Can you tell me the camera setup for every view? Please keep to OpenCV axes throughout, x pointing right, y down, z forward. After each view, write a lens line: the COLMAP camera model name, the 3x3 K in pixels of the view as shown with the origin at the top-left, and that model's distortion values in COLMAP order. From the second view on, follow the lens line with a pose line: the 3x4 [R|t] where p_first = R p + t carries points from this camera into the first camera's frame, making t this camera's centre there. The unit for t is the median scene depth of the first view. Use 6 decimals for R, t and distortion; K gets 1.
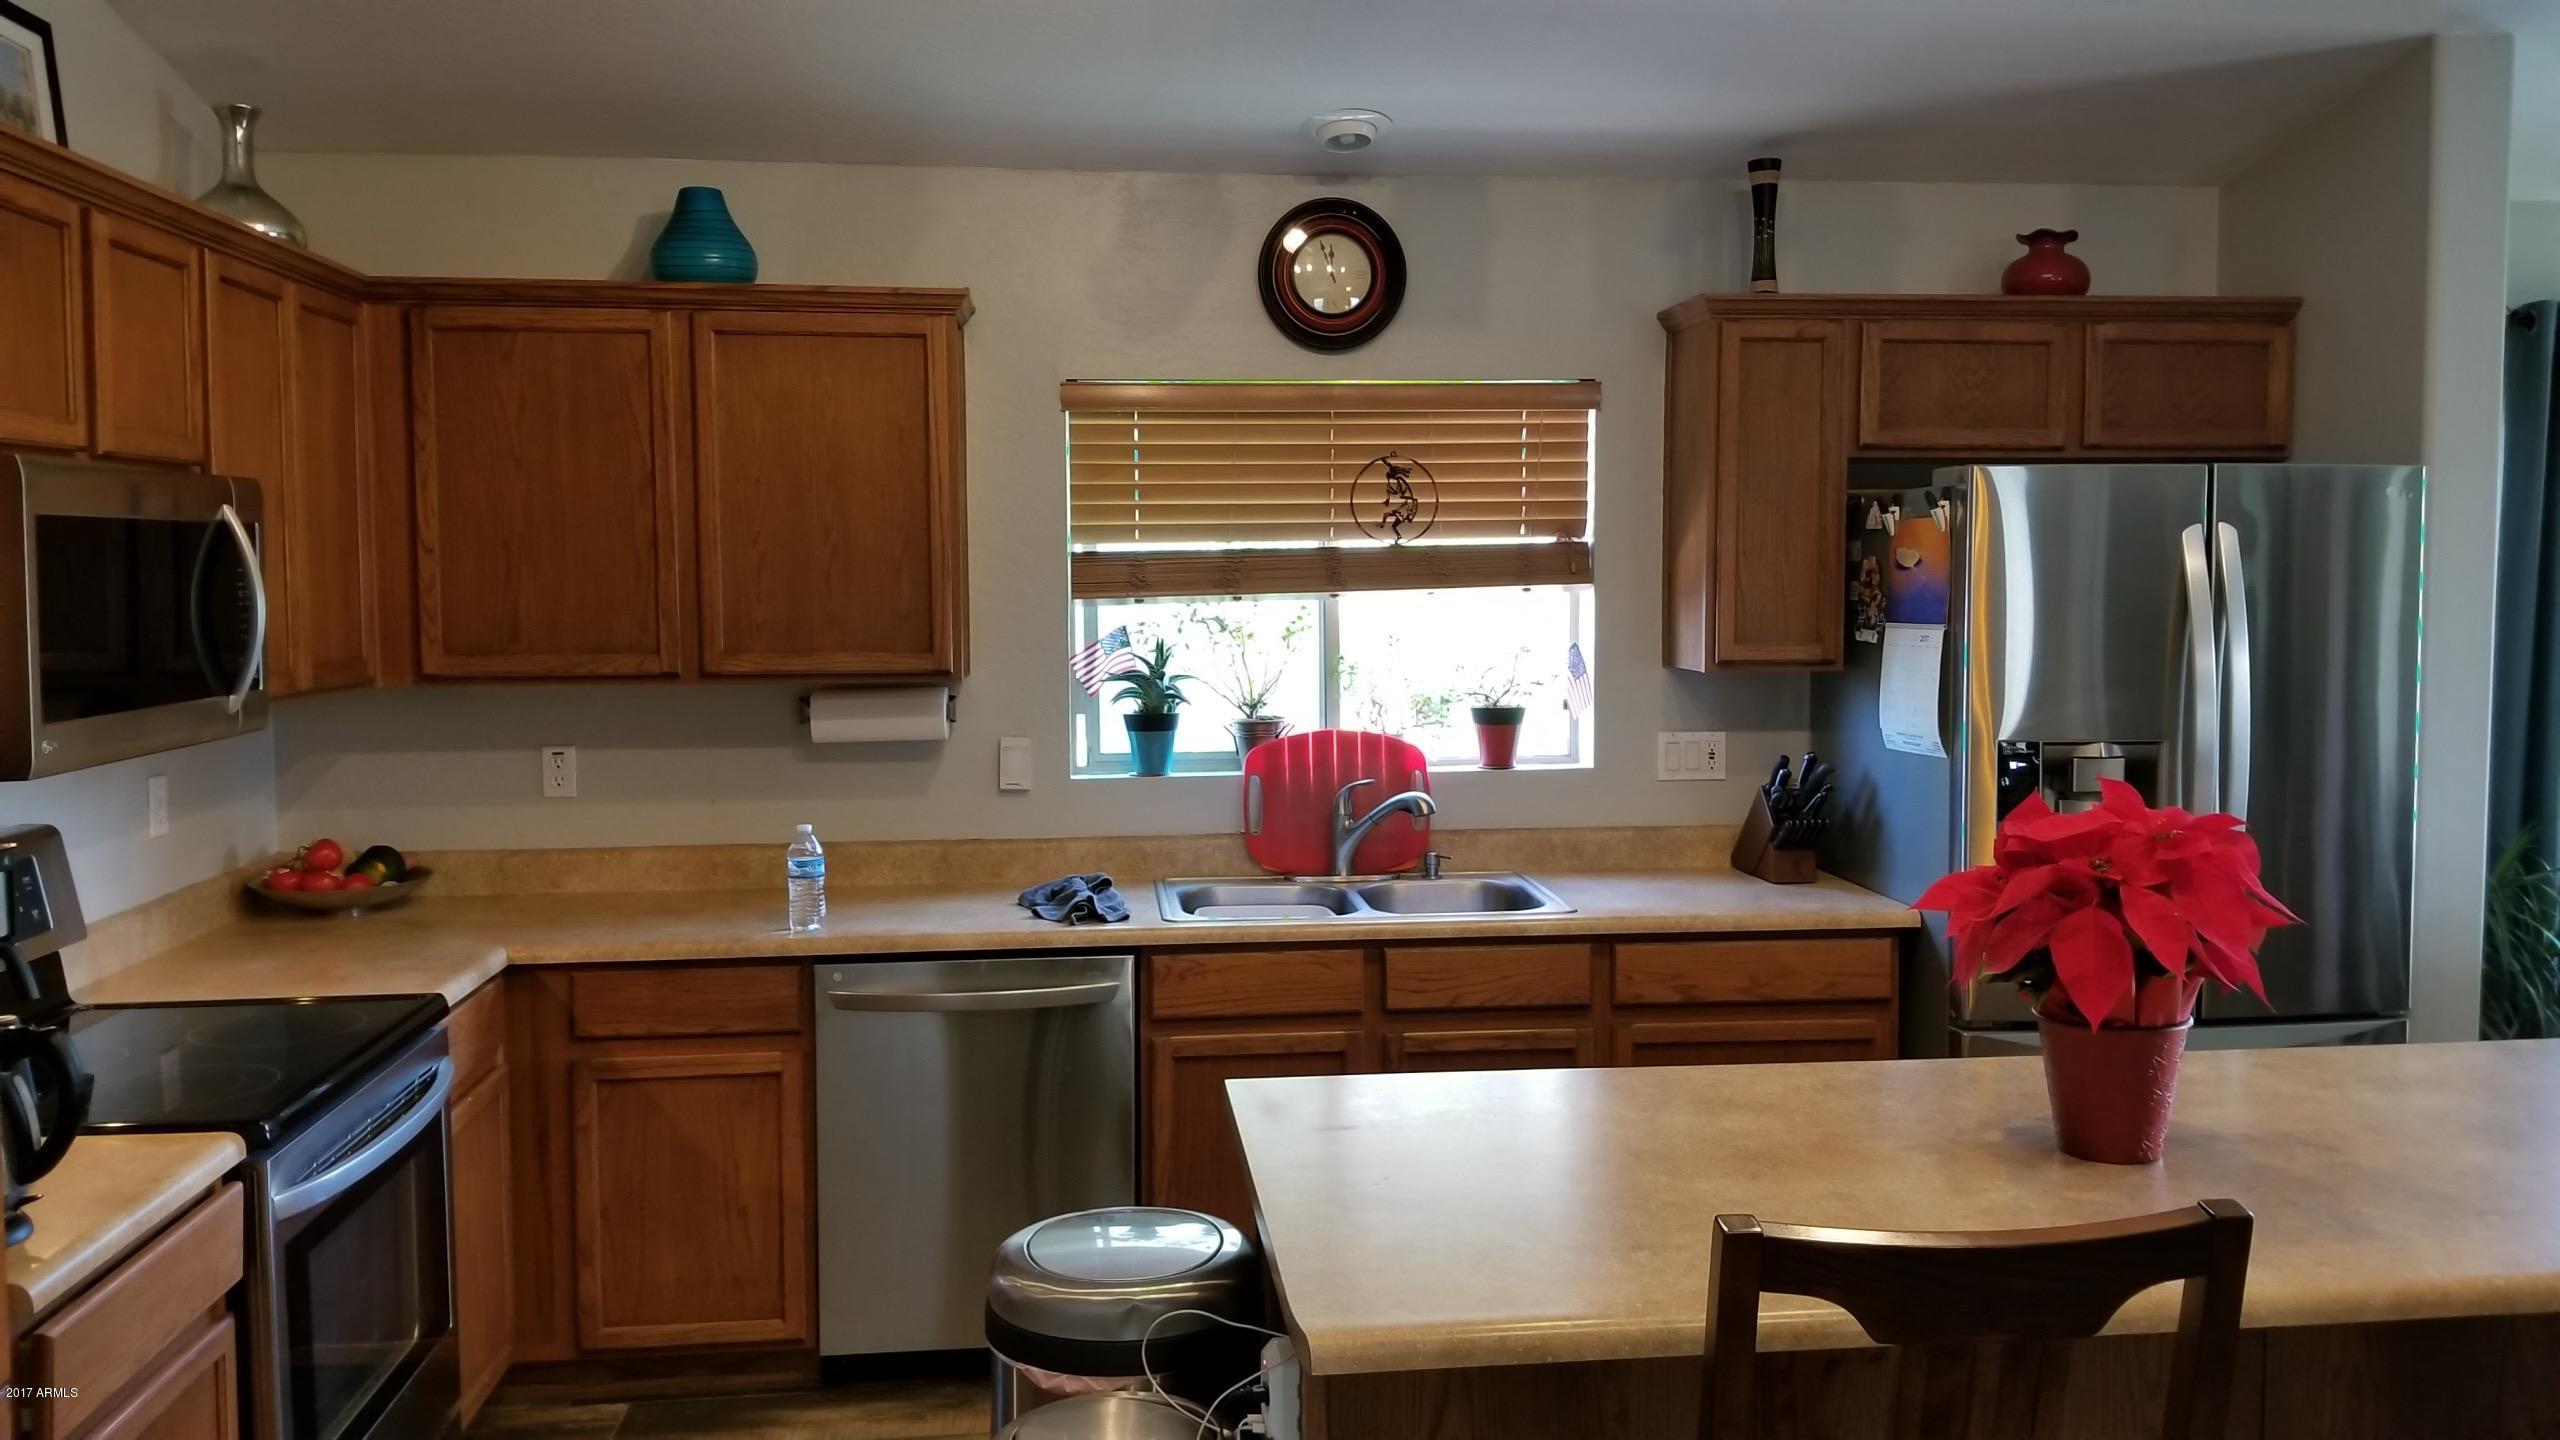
lens RADIAL K [[1970.9, 0, 1291.6], [0, 1970.9, 696.8], [0, 0, 1]] dist [0.109414, -0.187798]
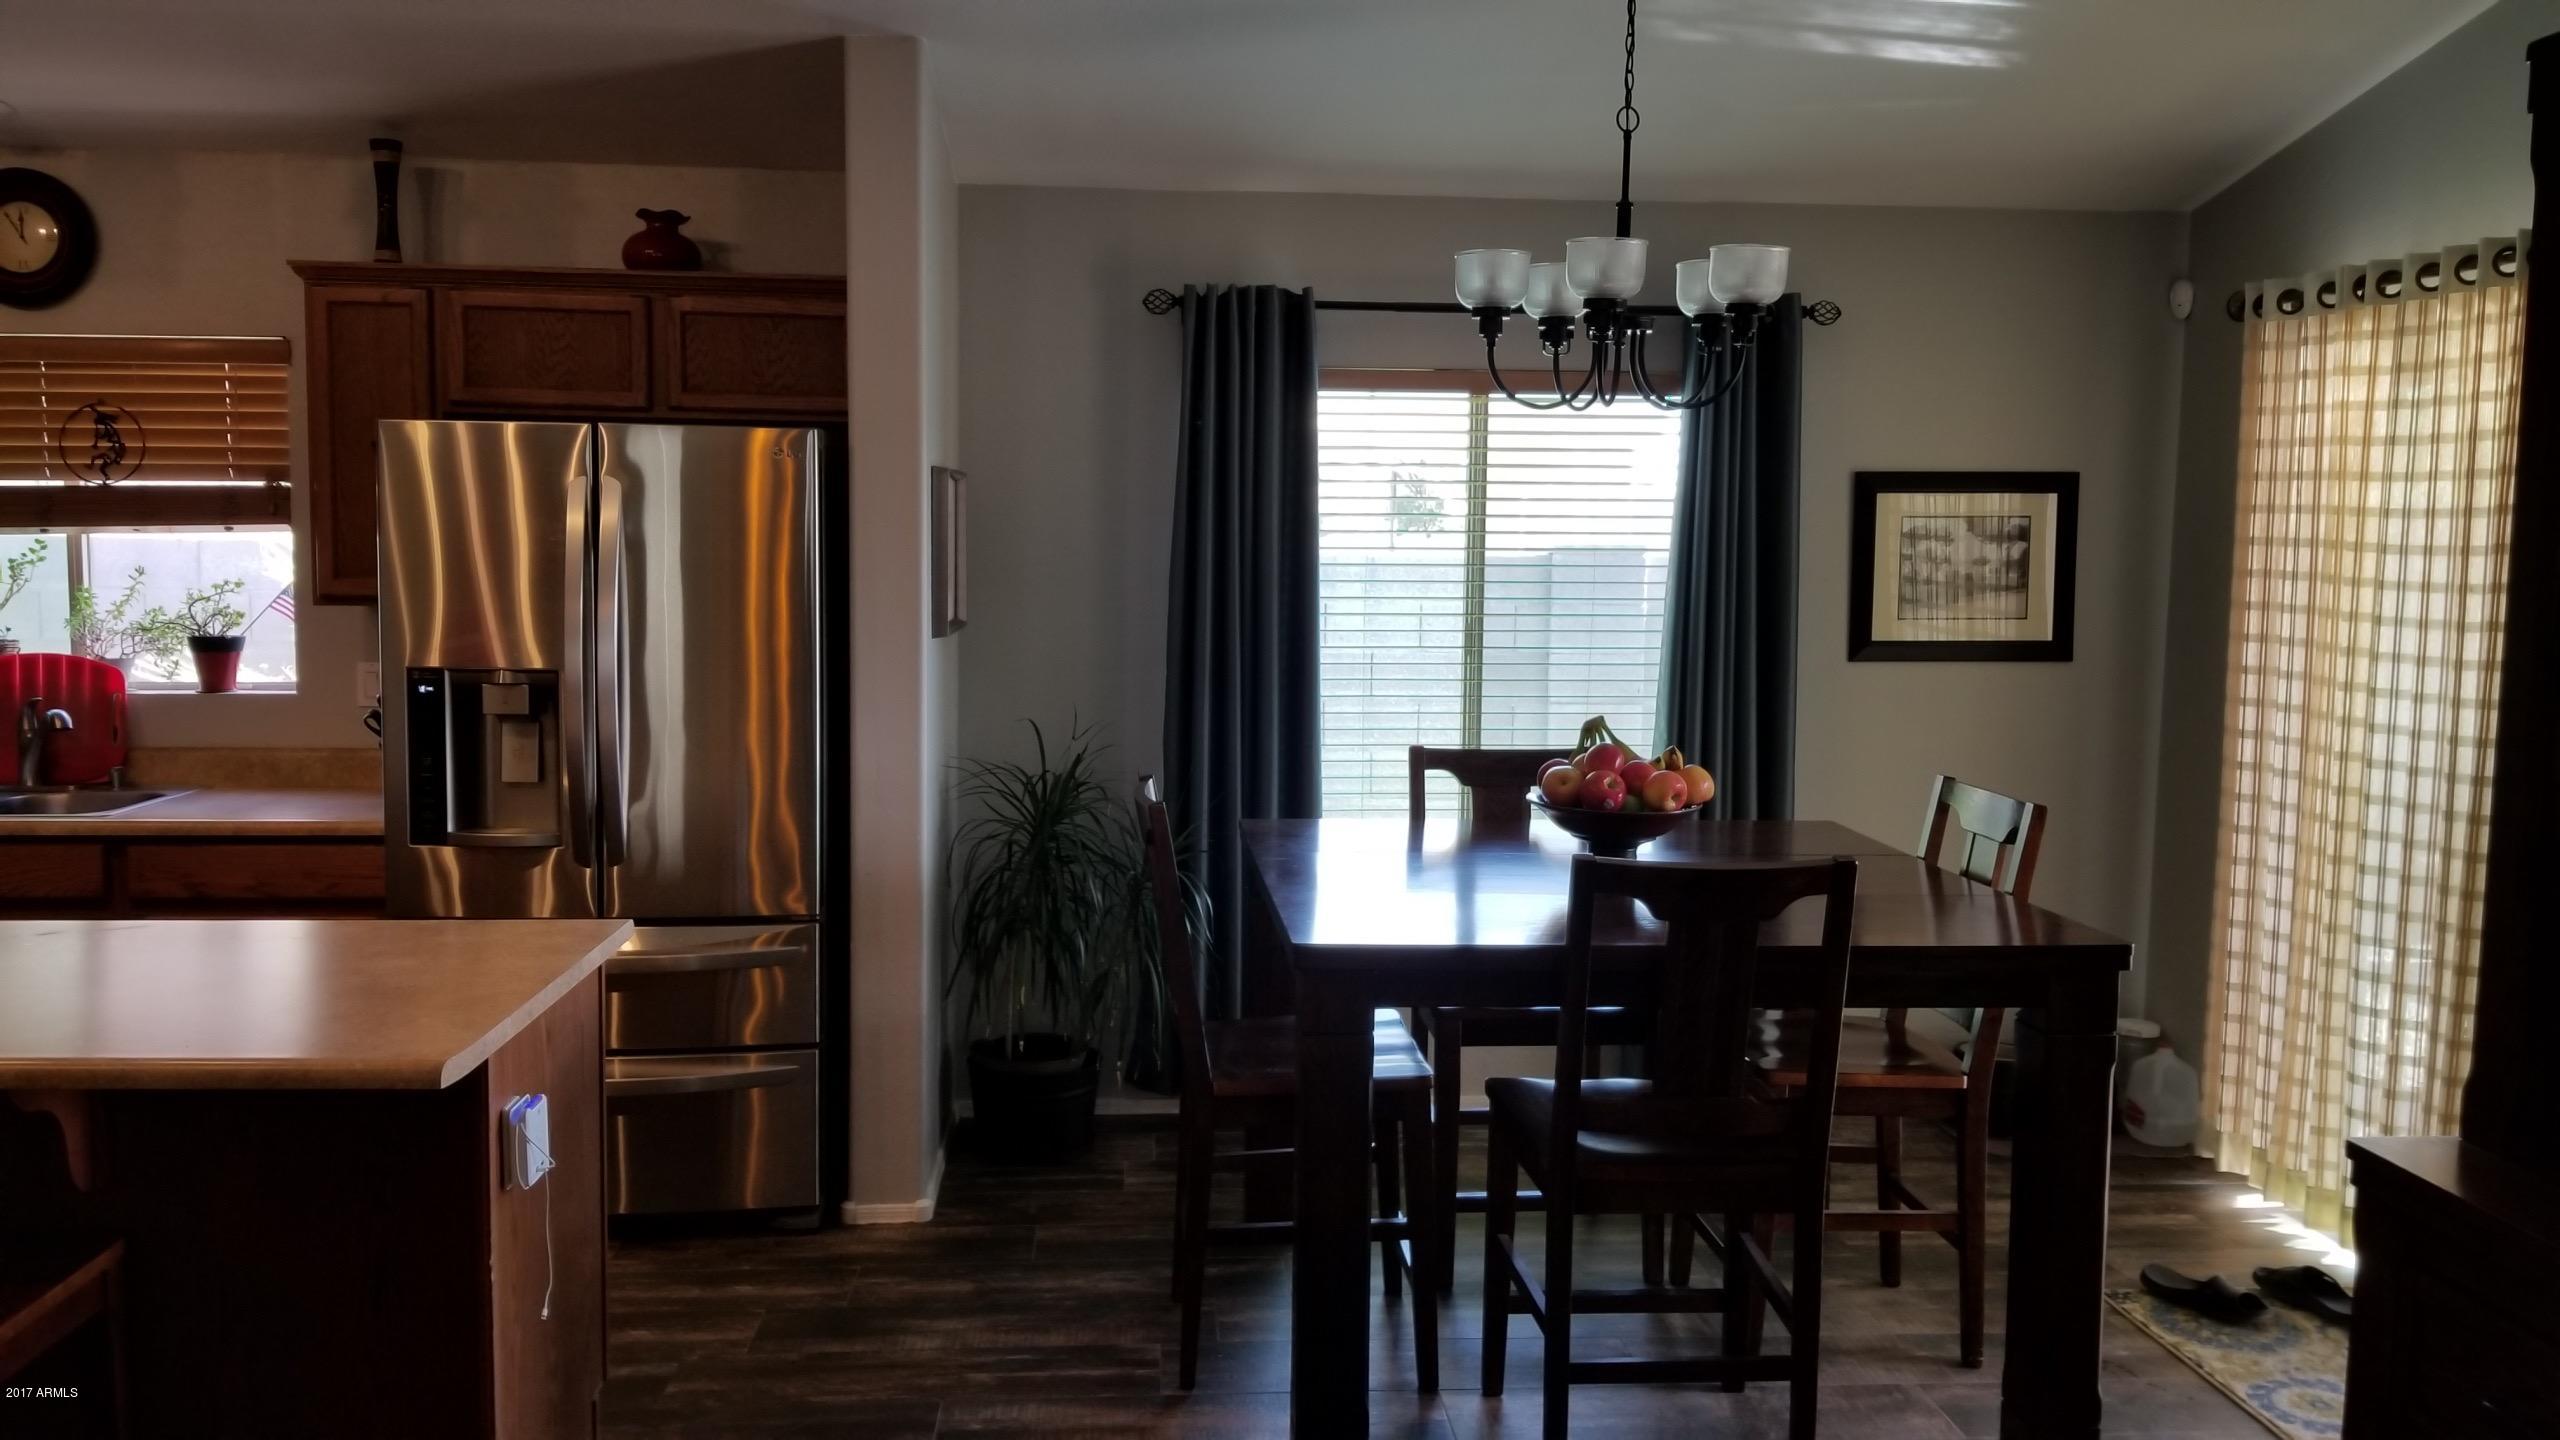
lens RADIAL K [[1970.9, 0, 1291.6], [0, 1970.9, 696.8], [0, 0, 1]] dist [0.109414, -0.187798]
pose [[0.999227, 0.020469, -0.033562, 0.763317], [-0.019881, 0.999645, 0.017763, 0.007772], [0.033914, -0.017082, 0.999279, -0.090015]]
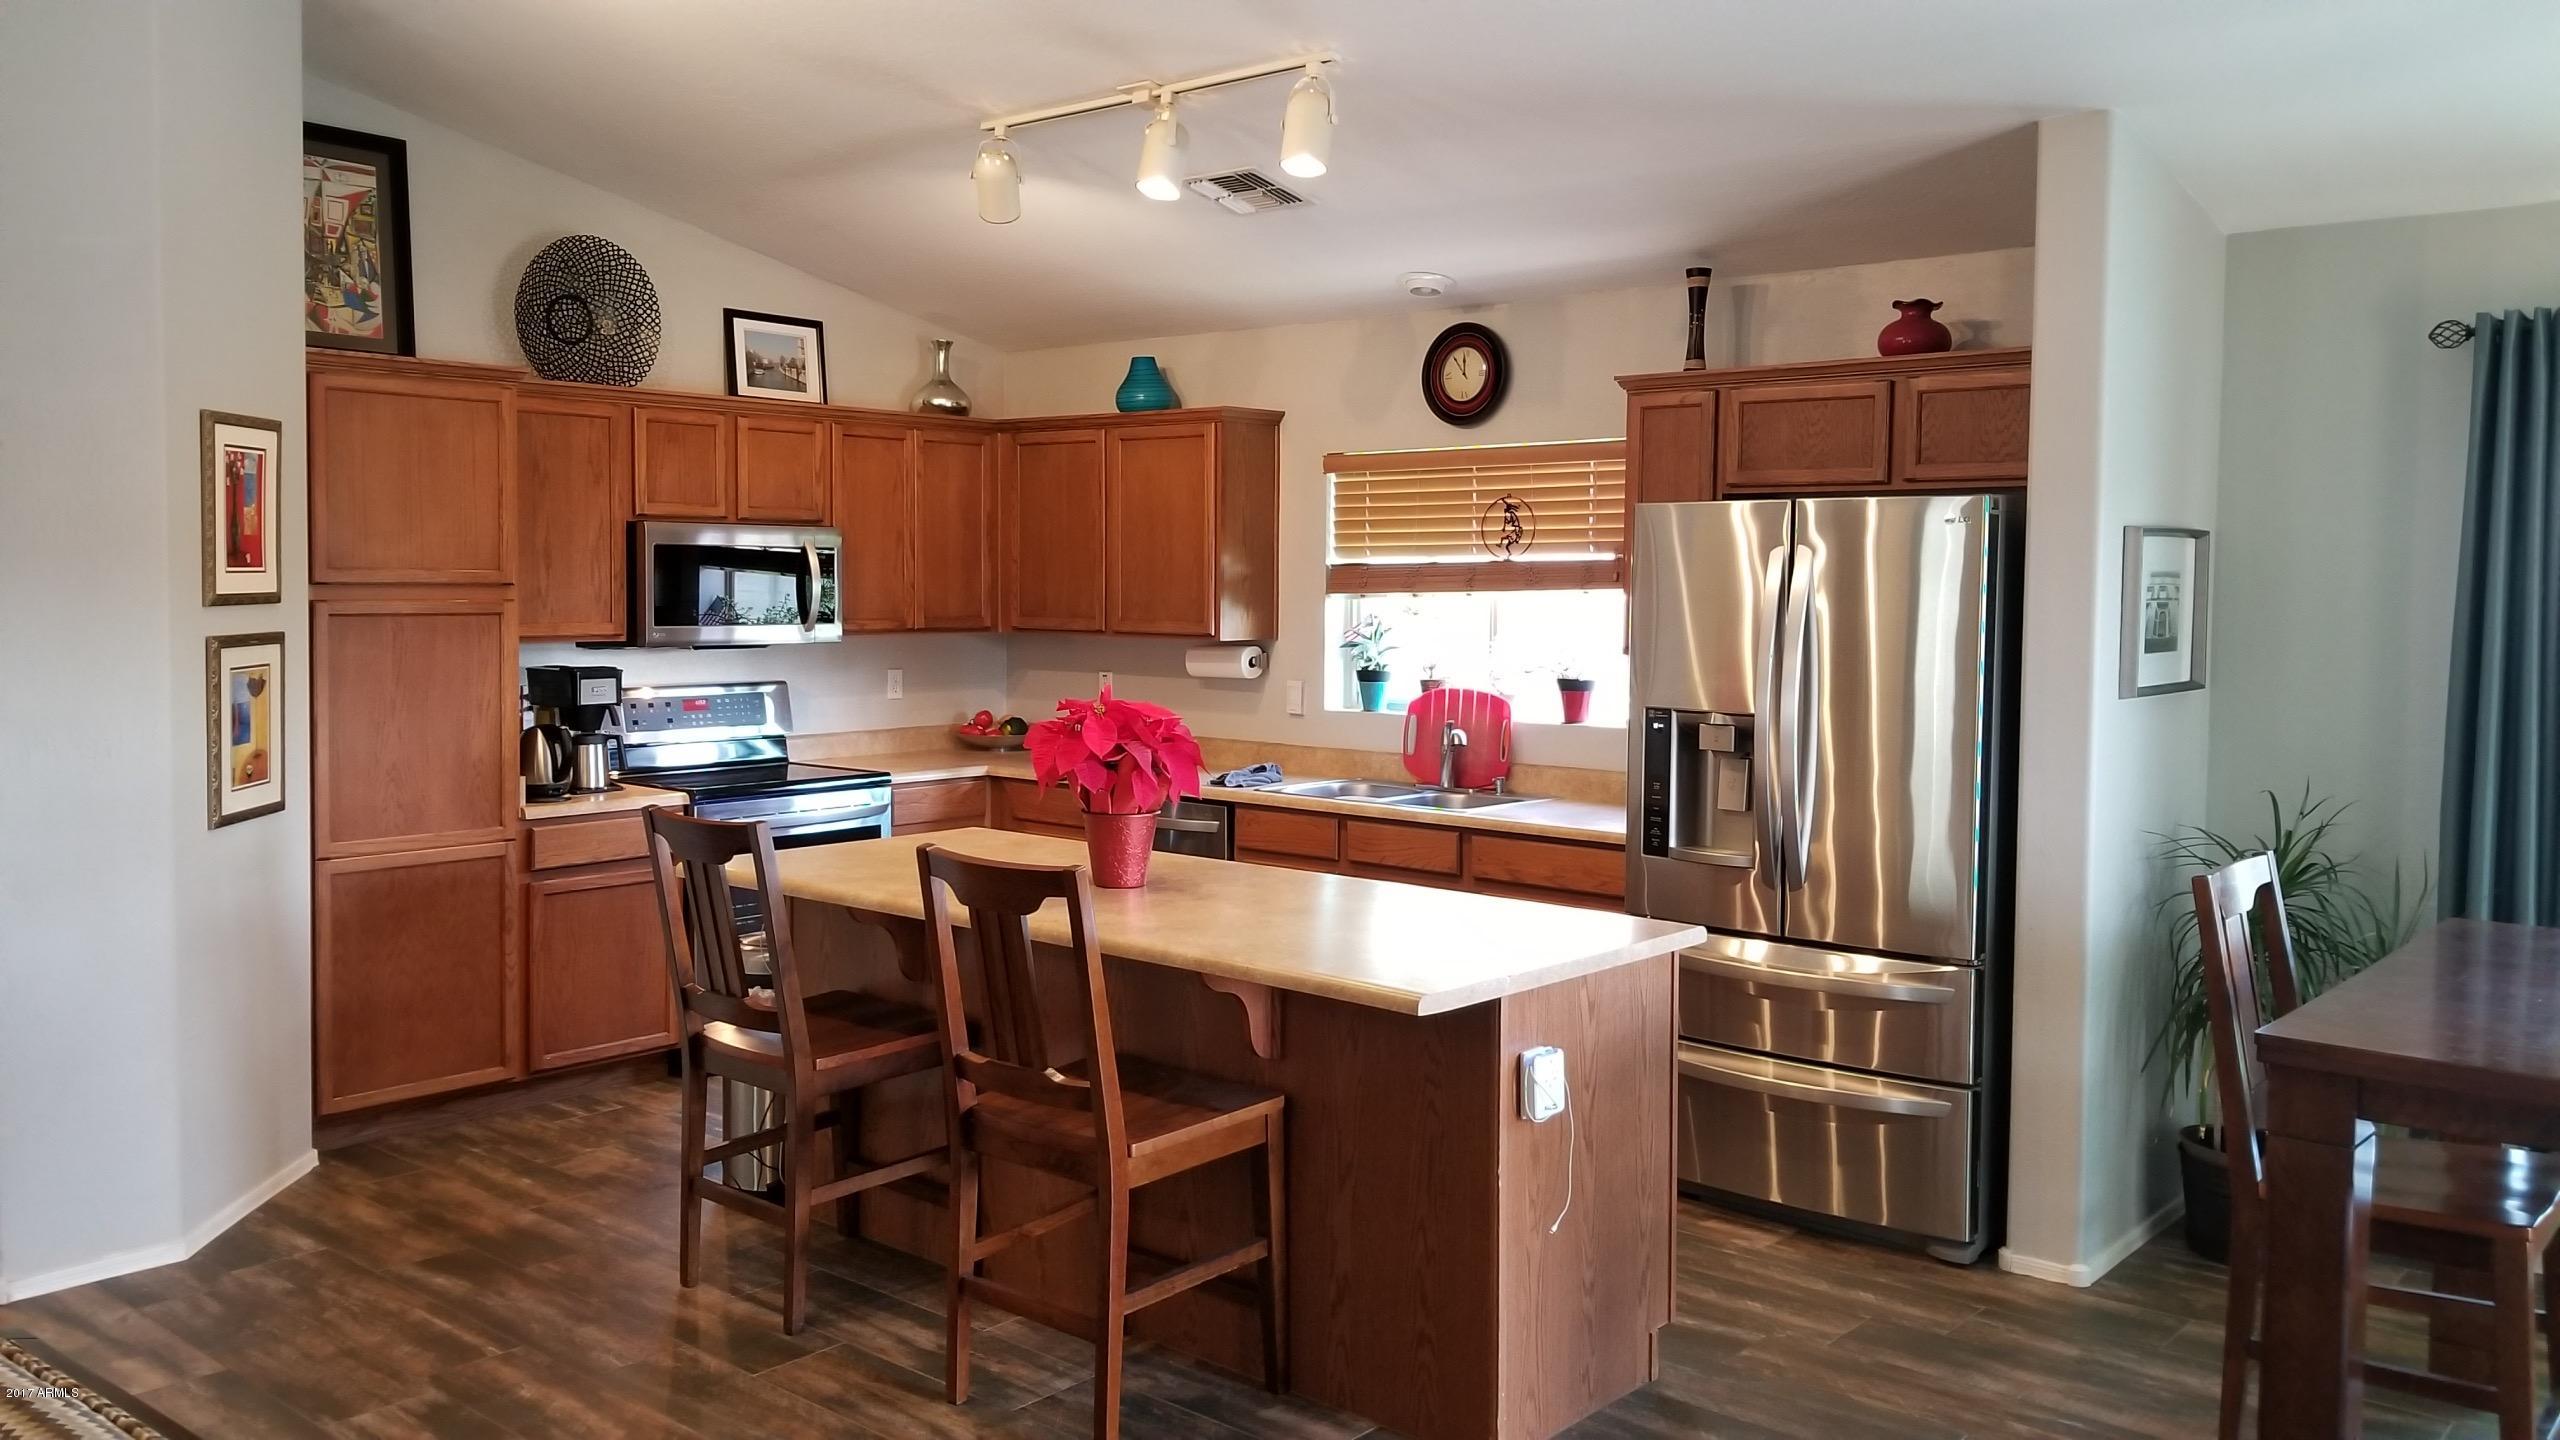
lens RADIAL K [[1970.9, 0, 1291.6], [0, 1970.9, 696.8], [0, 0, 1]] dist [0.109414, -0.187798]
pose [[0.678981, 0.054887, -0.732101, 1.007123], [-0.059426, 0.998038, 0.019711, 0.002602], [0.731747, 0.030122, 0.680911, -0.077017]]
